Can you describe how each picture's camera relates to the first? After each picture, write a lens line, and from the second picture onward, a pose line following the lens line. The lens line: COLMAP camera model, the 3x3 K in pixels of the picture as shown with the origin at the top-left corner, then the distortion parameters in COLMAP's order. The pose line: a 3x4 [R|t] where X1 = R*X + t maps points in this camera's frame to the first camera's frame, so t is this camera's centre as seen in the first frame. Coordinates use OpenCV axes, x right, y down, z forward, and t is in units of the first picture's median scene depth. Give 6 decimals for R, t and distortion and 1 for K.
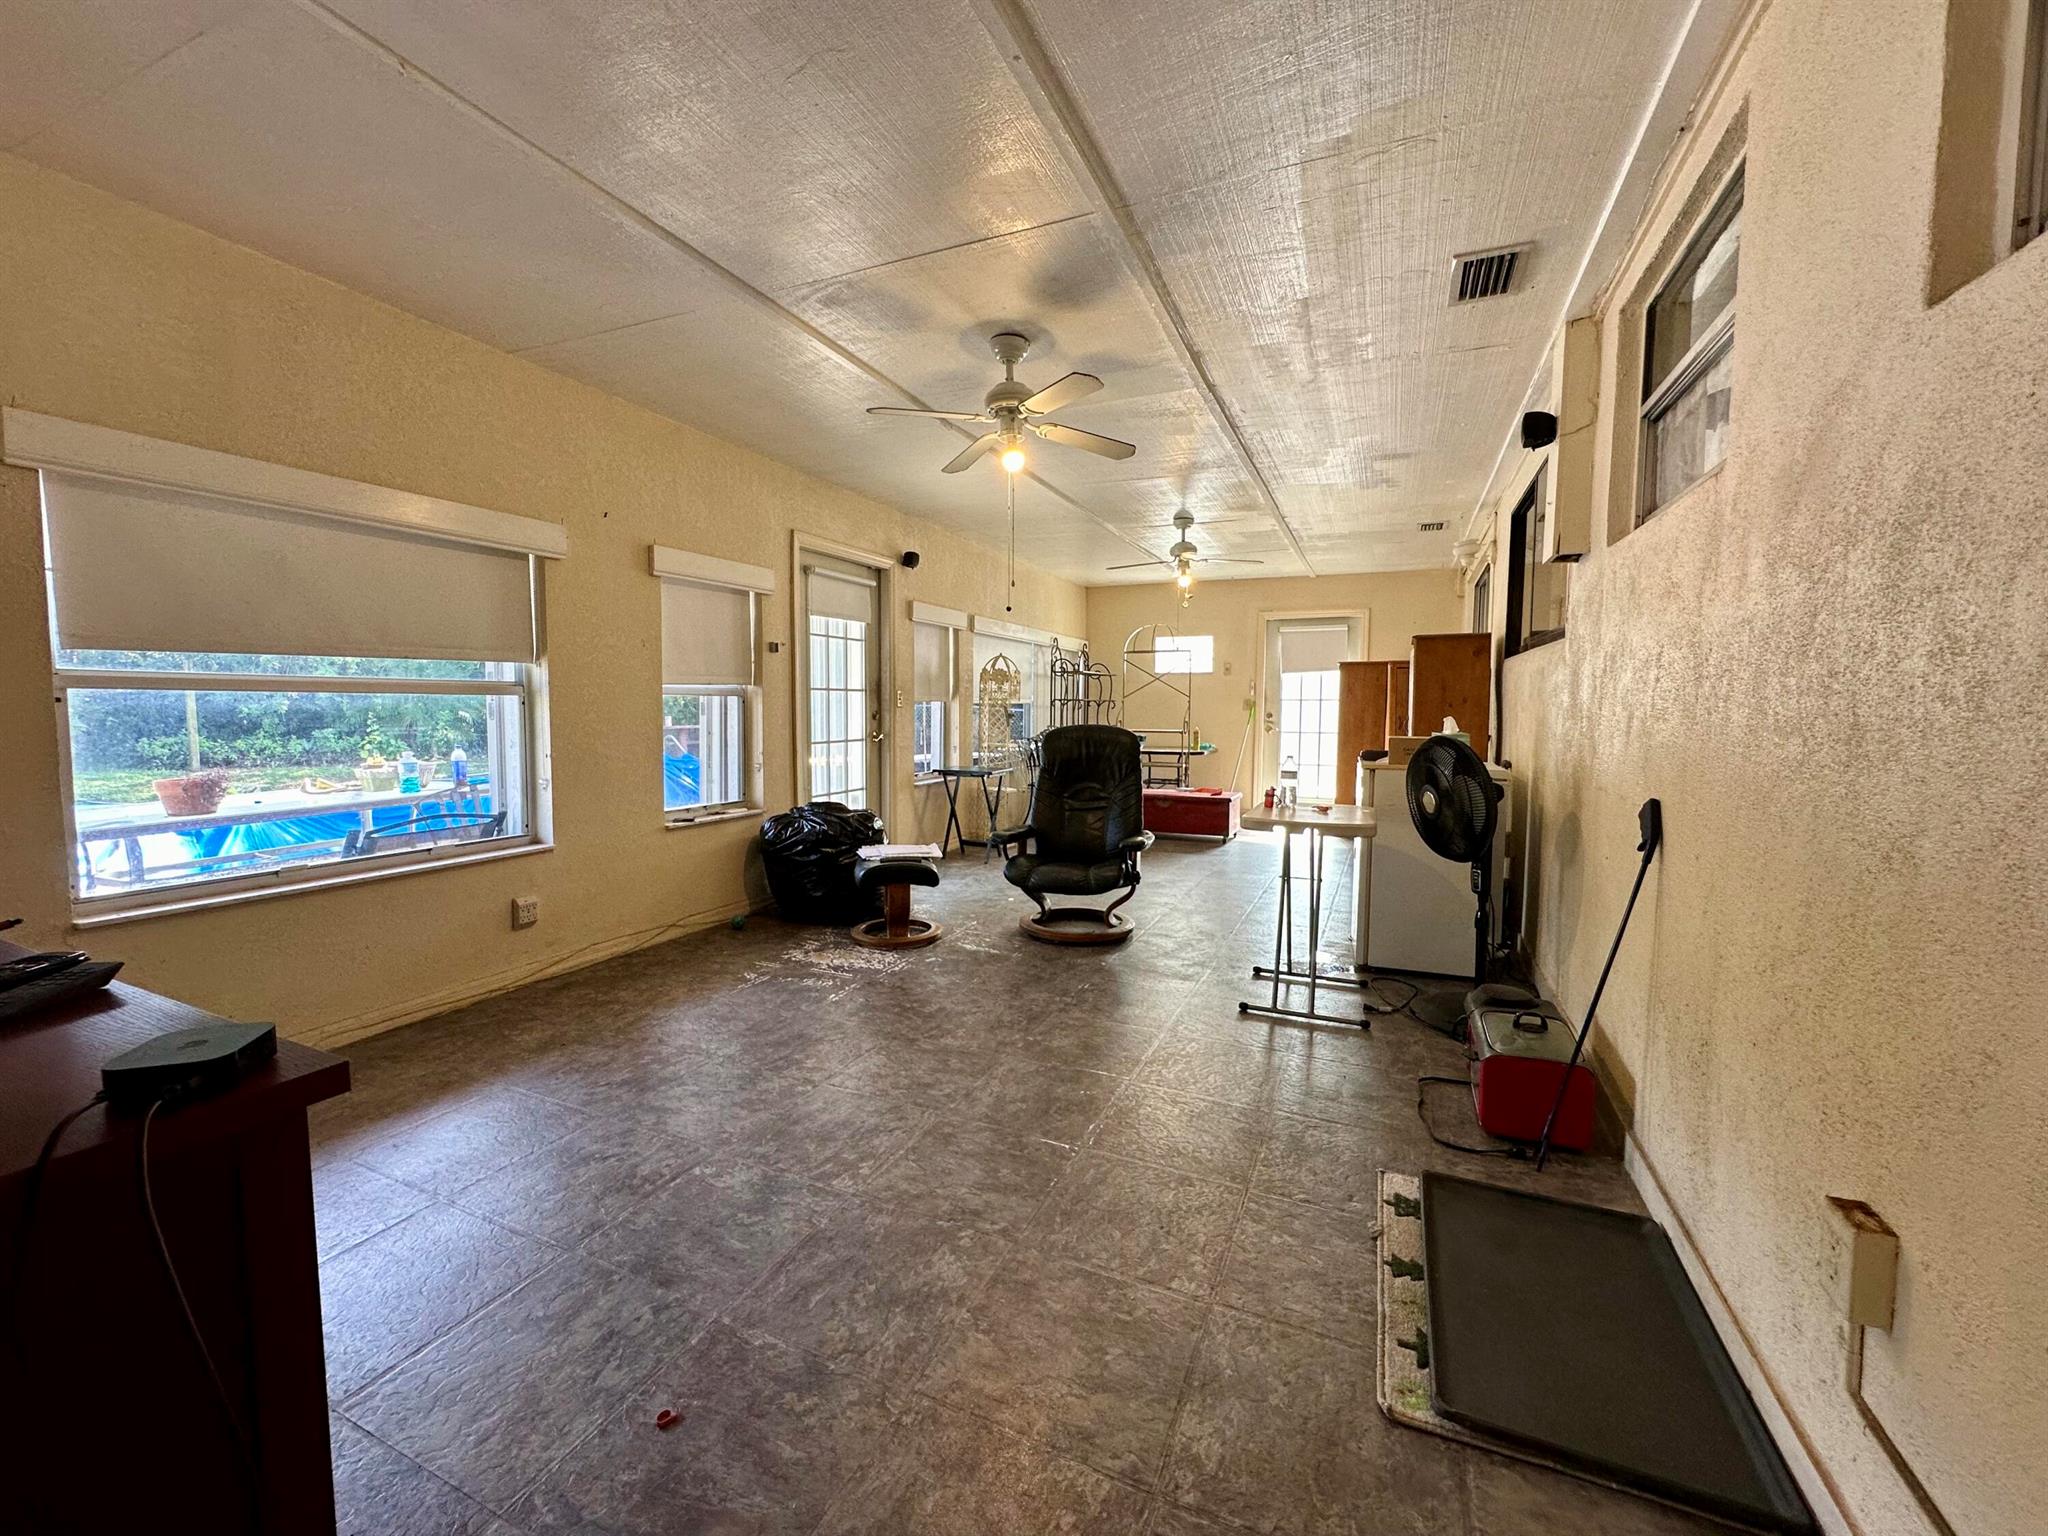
lens RADIAL K [[817.3, 0, 1020.2], [0, 817.3, 755.5], [0, 0, 1]] dist [-0.004296, 0.000832]
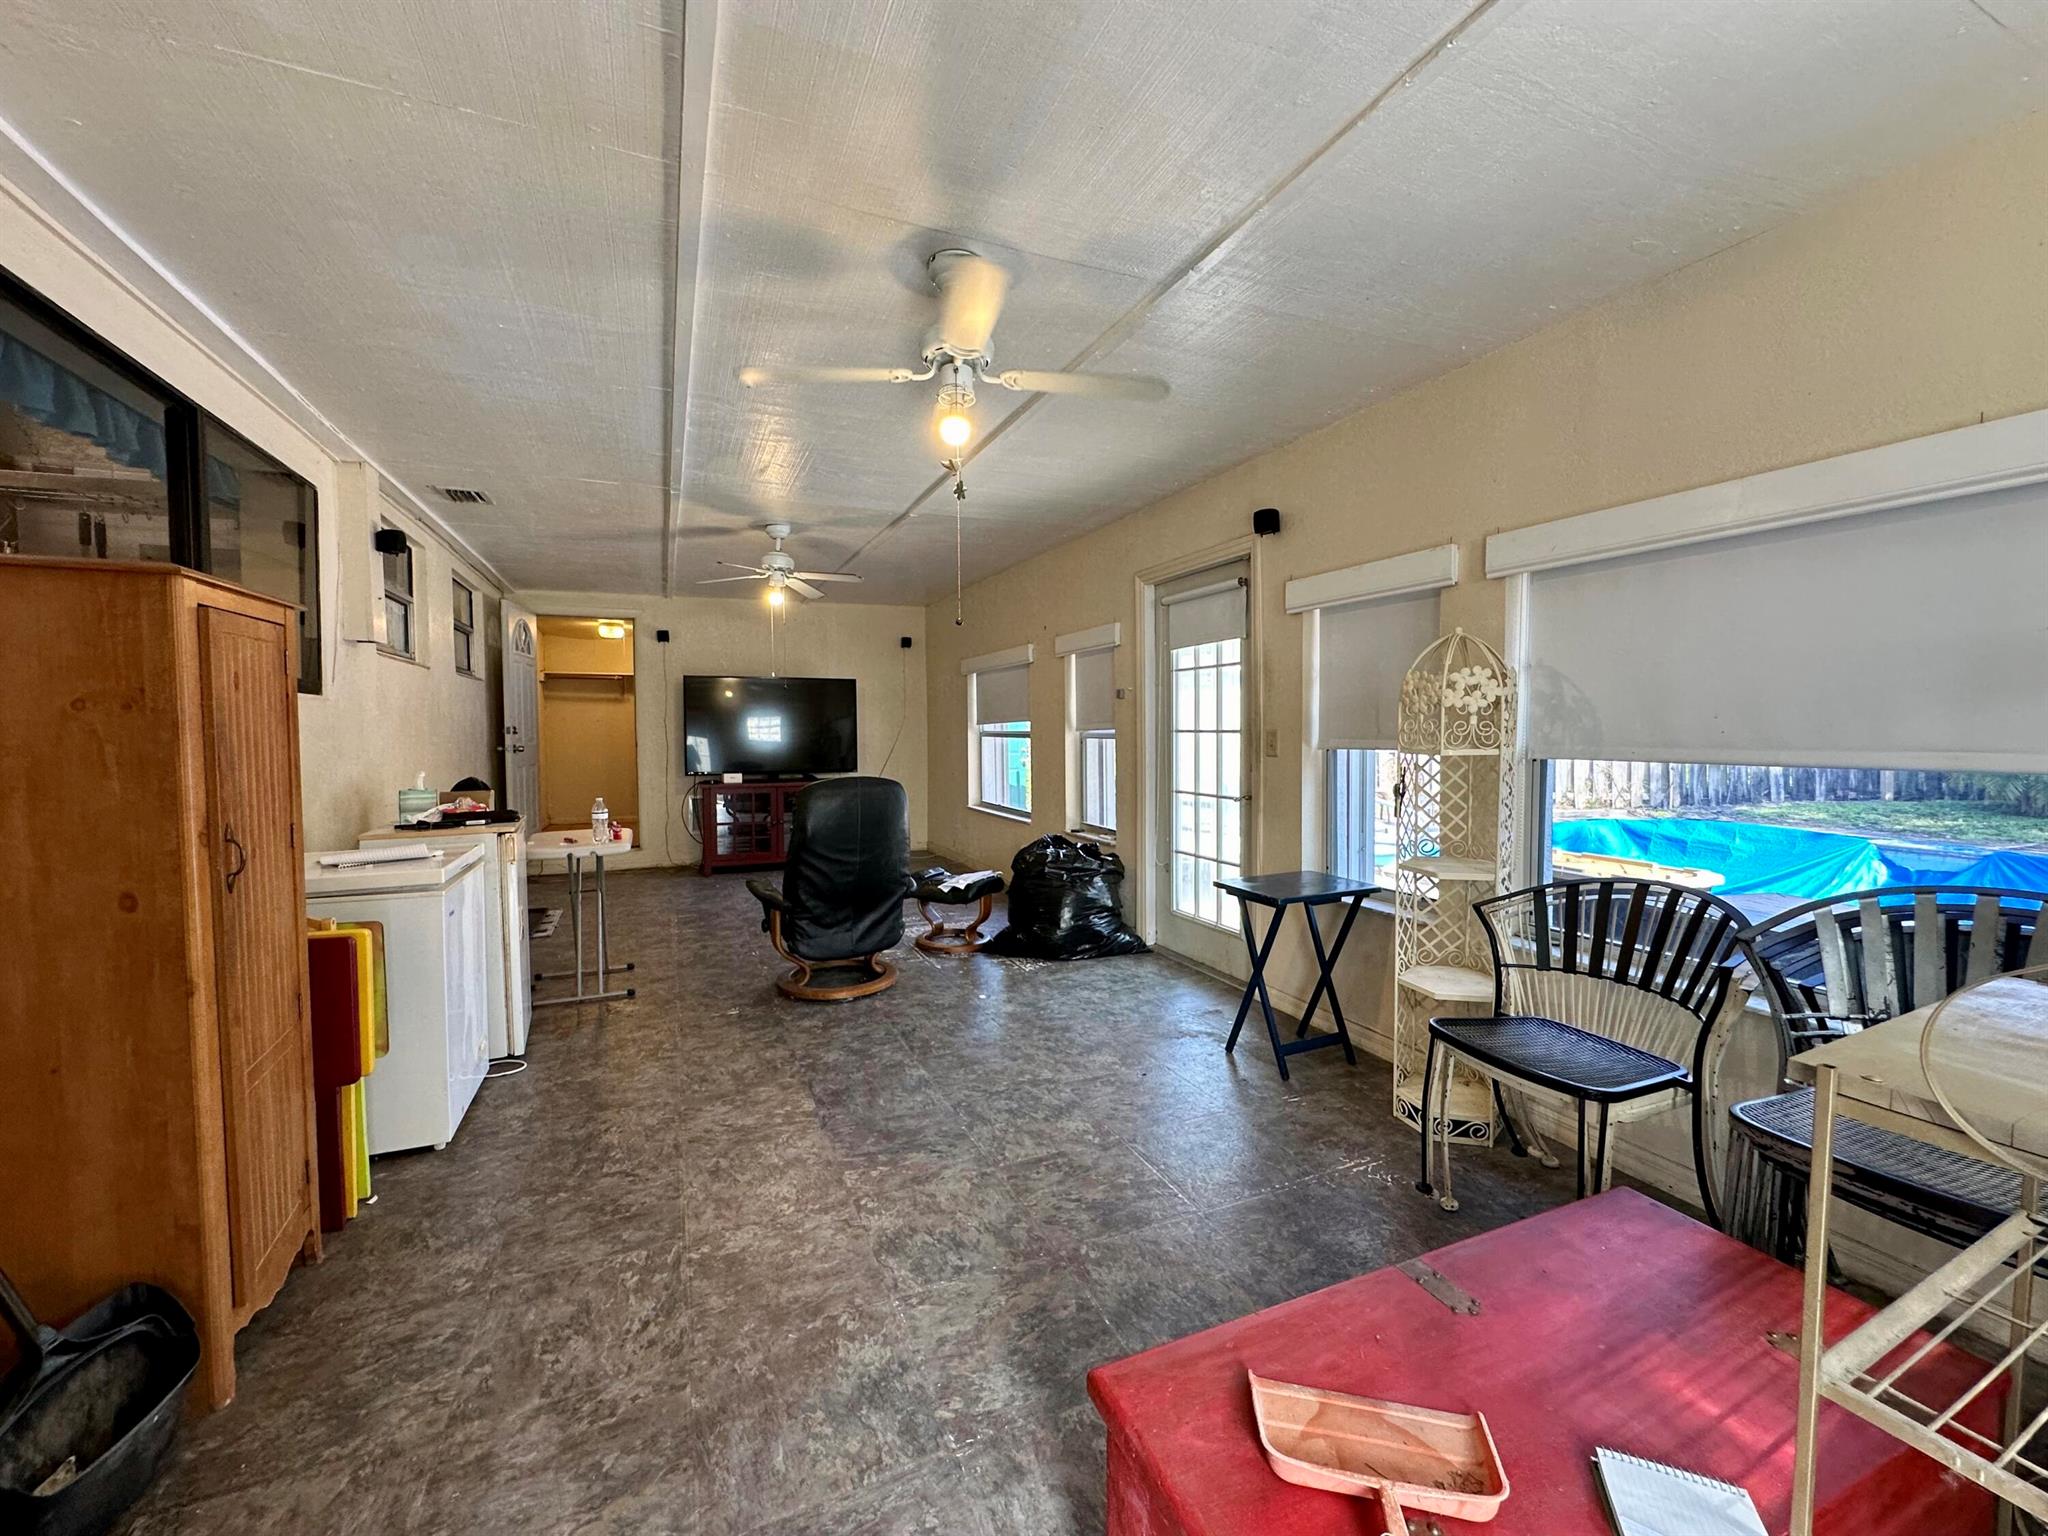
lens RADIAL K [[817.3, 0, 1029.8], [0, 817.3, 765.0], [0, 0, 1]] dist [-0.004296, 0.000832]
pose [[-0.662308, 0.022661, -0.748889, 0.504445], [-0.056132, 0.995233, 0.079758, -0.103619], [0.747126, 0.094861, -0.657879, 1.421305]]
